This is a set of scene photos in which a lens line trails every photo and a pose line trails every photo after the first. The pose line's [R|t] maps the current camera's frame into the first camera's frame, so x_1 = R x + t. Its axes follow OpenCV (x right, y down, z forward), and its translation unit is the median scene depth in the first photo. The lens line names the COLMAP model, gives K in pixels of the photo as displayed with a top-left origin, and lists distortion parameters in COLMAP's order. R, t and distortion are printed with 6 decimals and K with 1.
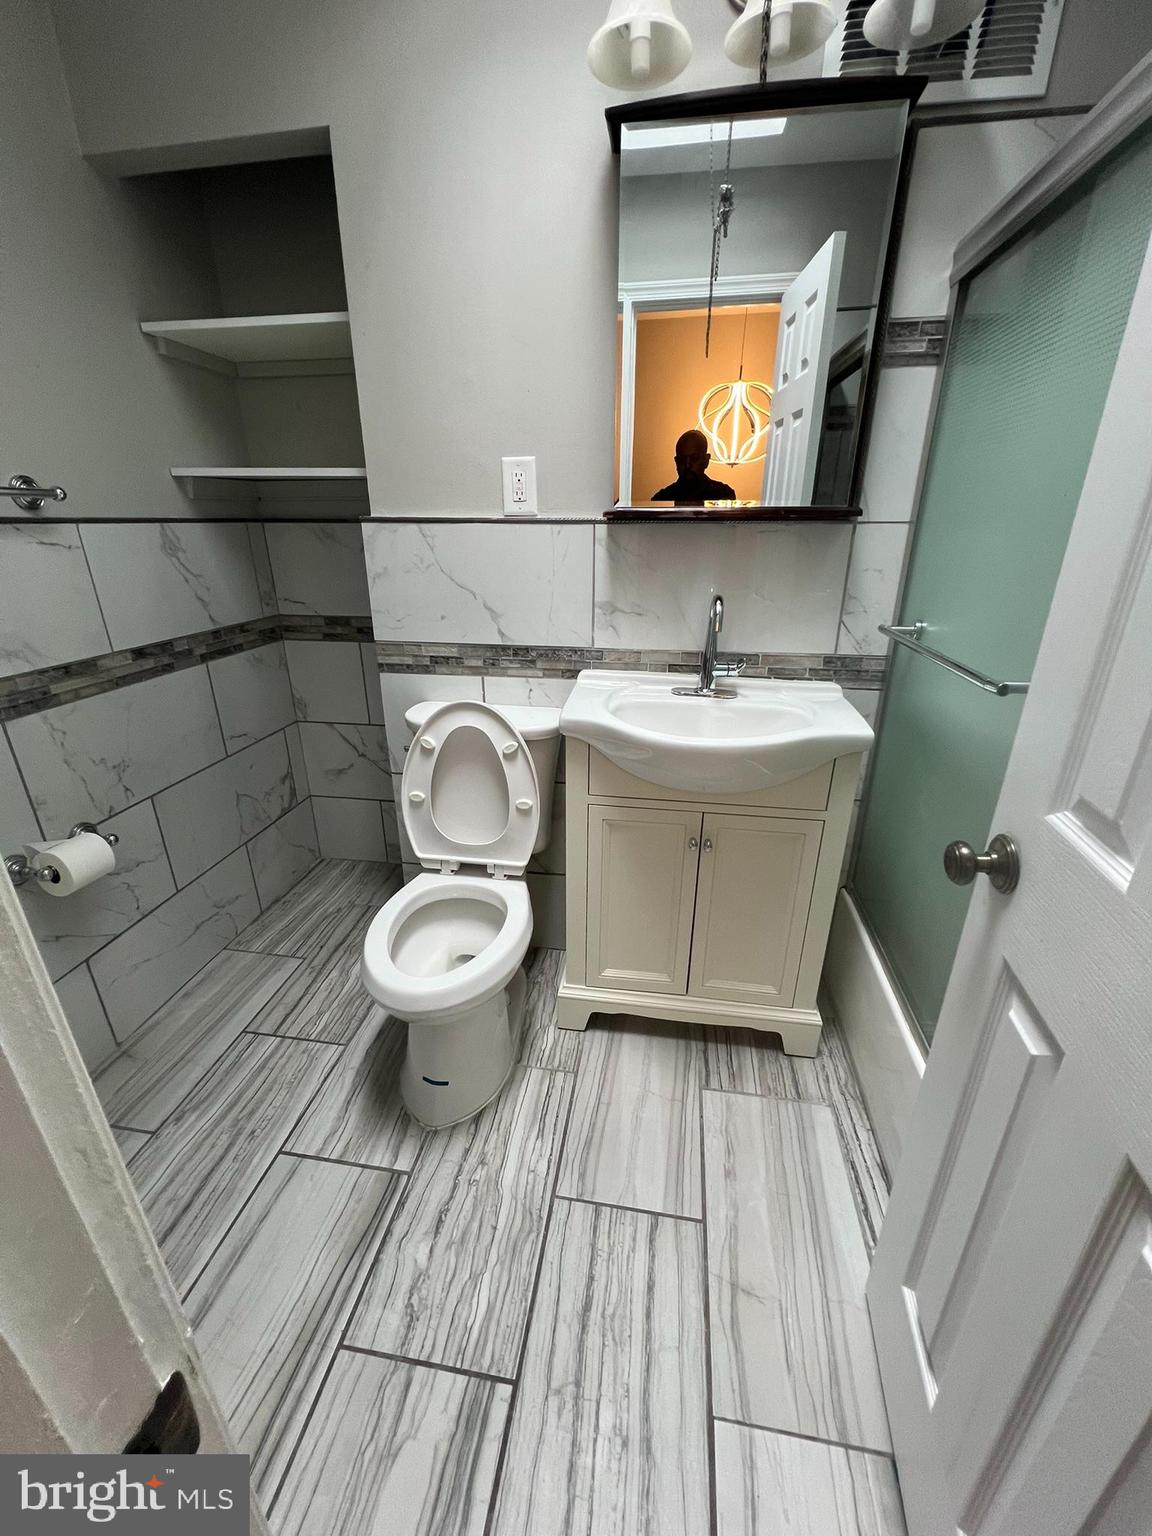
lens RADIAL K [[618.2, 0, 572.9], [0, 618.2, 766.2], [0, 0, 1]] dist [-0.000874, 0.000048]
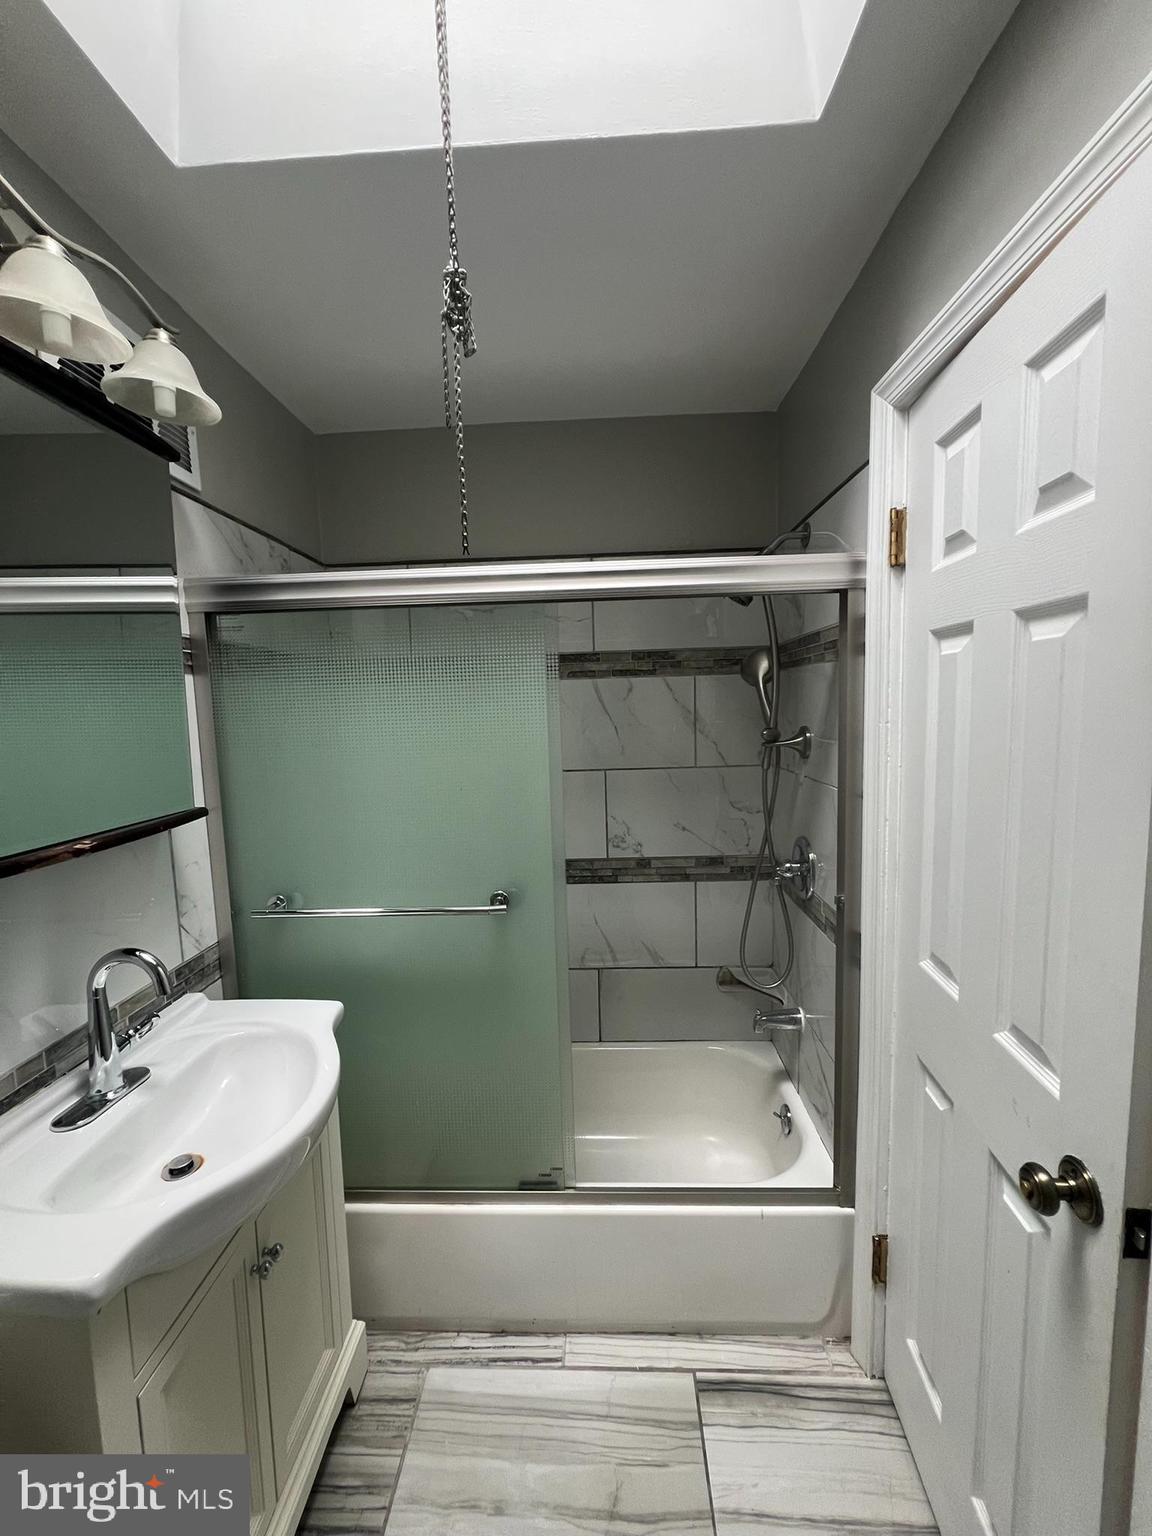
lens RADIAL K [[618.2, 0, 572.4], [0, 618.2, 772.2], [0, 0, 1]] dist [-0.000874, 0.000048]
pose [[-0.122050, -0.092508, 0.988203, -0.482077], [0.392329, 0.910064, 0.133649, -0.339609], [-0.911692, 0.404013, -0.074780, 0.490798]]
